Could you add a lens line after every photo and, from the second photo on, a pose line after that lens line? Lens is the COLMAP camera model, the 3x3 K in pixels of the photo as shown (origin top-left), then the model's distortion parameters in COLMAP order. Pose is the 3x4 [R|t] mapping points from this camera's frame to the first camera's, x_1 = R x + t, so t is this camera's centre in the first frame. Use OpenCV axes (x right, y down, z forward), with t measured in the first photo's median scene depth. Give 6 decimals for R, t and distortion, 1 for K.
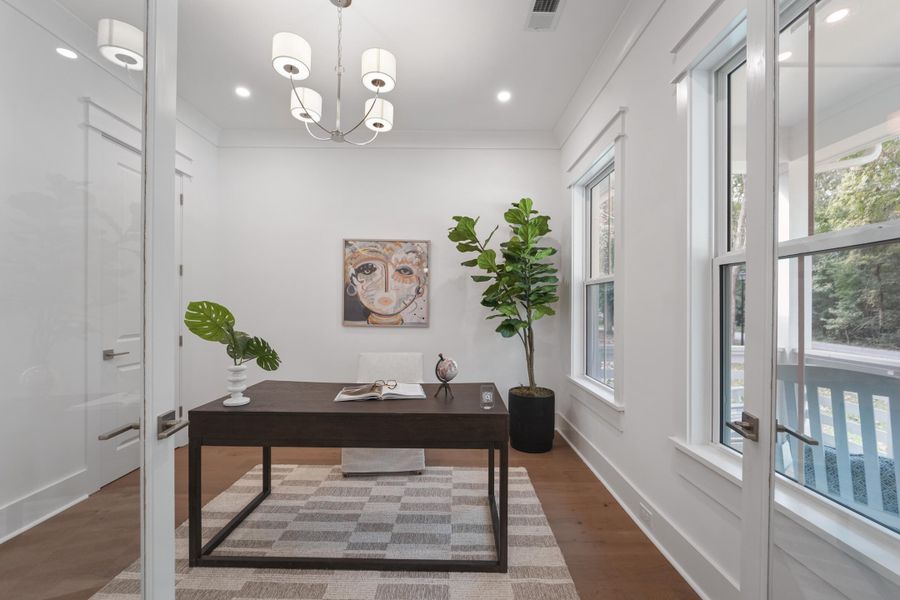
lens RADIAL K [[368.1, 0, 451.4], [0, 368.1, 303.2], [0, 0, 1]] dist [-0.022469, 0.001251]
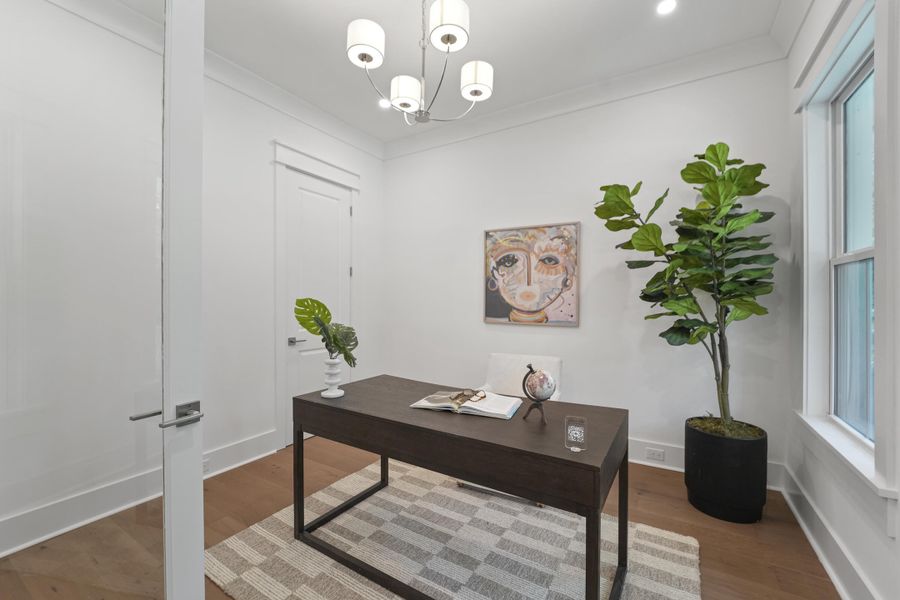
lens RADIAL K [[368.1, 0, 448.6], [0, 368.1, 299.5], [0, 0, 1]] dist [-0.022469, 0.001251]
pose [[0.845316, -0.007140, -0.534219, 0.152012], [0.009062, 0.999958, 0.000975, 0.000794], [0.534189, -0.005666, 0.845346, 0.170804]]
